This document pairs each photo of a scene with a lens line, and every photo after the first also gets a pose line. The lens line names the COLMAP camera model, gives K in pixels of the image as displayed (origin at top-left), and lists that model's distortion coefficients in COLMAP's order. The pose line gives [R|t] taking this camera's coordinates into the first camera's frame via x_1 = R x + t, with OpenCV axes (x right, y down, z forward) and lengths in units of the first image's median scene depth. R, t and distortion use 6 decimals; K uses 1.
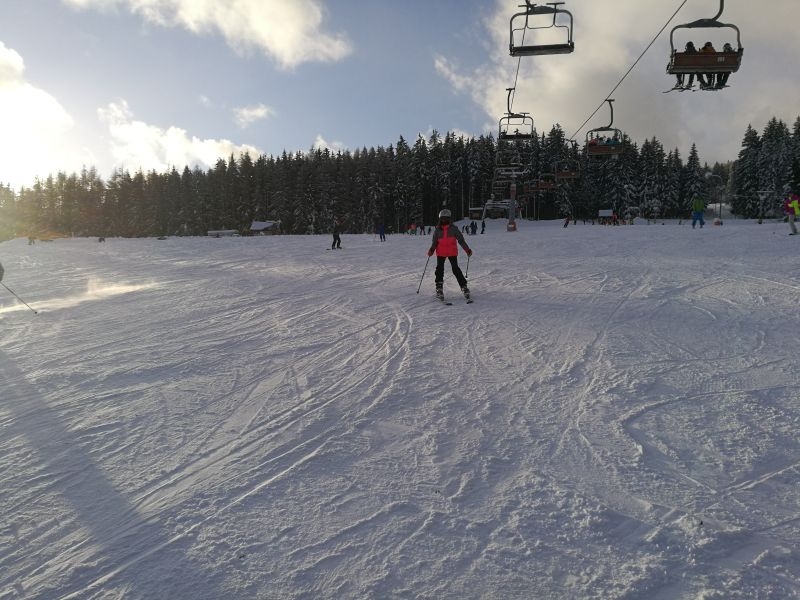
lens RADIAL K [[628.8, 0, 398.6], [0, 628.8, 287.1], [0, 0, 1]] dist [0.013807, 0.012813]
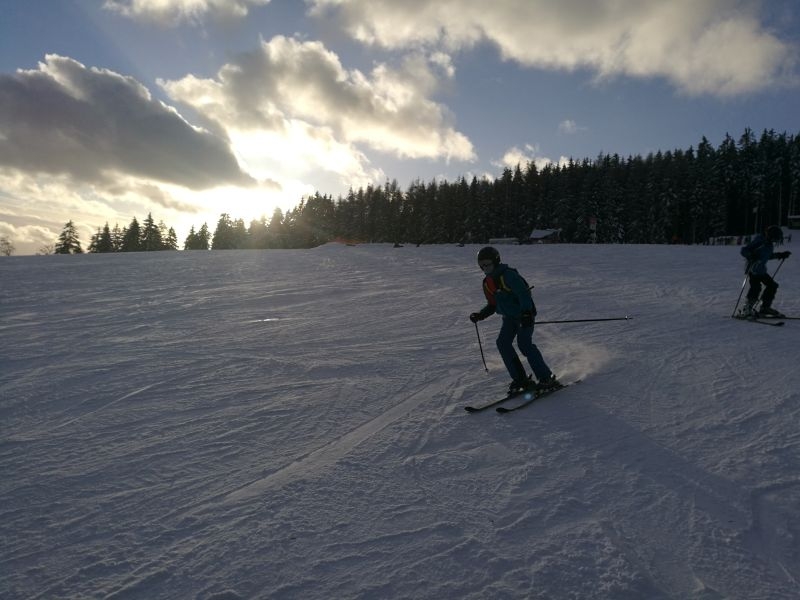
lens RADIAL K [[633.8, 0, 391.9], [0, 633.8, 253.7], [0, 0, 1]] dist [-0.014509, 0.049977]
pose [[0.897011, 0.026901, -0.441188, 0.238808], [-0.055358, 0.997124, -0.051754, -0.025097], [0.438527, 0.070847, 0.895921, 0.000889]]
